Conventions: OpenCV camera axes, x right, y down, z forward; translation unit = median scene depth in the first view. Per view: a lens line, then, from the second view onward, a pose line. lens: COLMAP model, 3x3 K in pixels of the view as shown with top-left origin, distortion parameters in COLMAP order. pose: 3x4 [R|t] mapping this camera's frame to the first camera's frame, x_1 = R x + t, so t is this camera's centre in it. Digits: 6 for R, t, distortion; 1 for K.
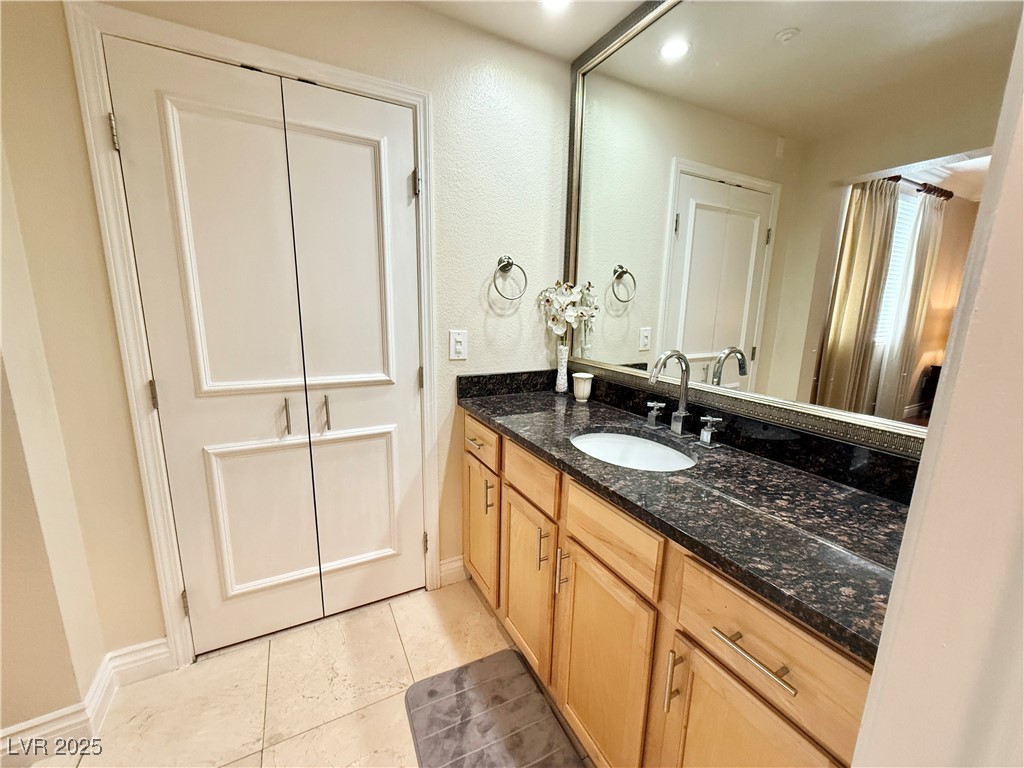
lens RADIAL K [[403.2, 0, 508.5], [0, 403.2, 384.8], [0, 0, 1]] dist [-0.008131, 0.000417]
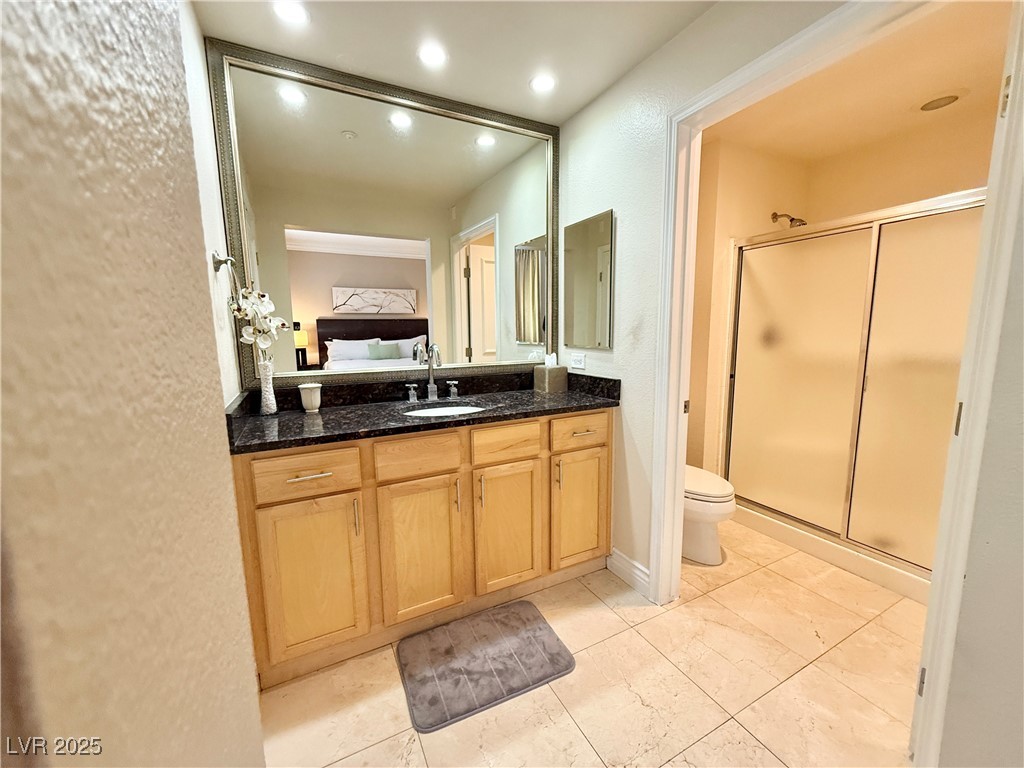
lens RADIAL K [[403.2, 0, 518.2], [0, 403.2, 383.5], [0, 0, 1]] dist [-0.008131, 0.000417]
pose [[0.012488, -0.168945, 0.985546, -0.940868], [0.193578, 0.967386, 0.163379, -0.111604], [-0.981005, 0.188740, 0.044785, 0.537381]]
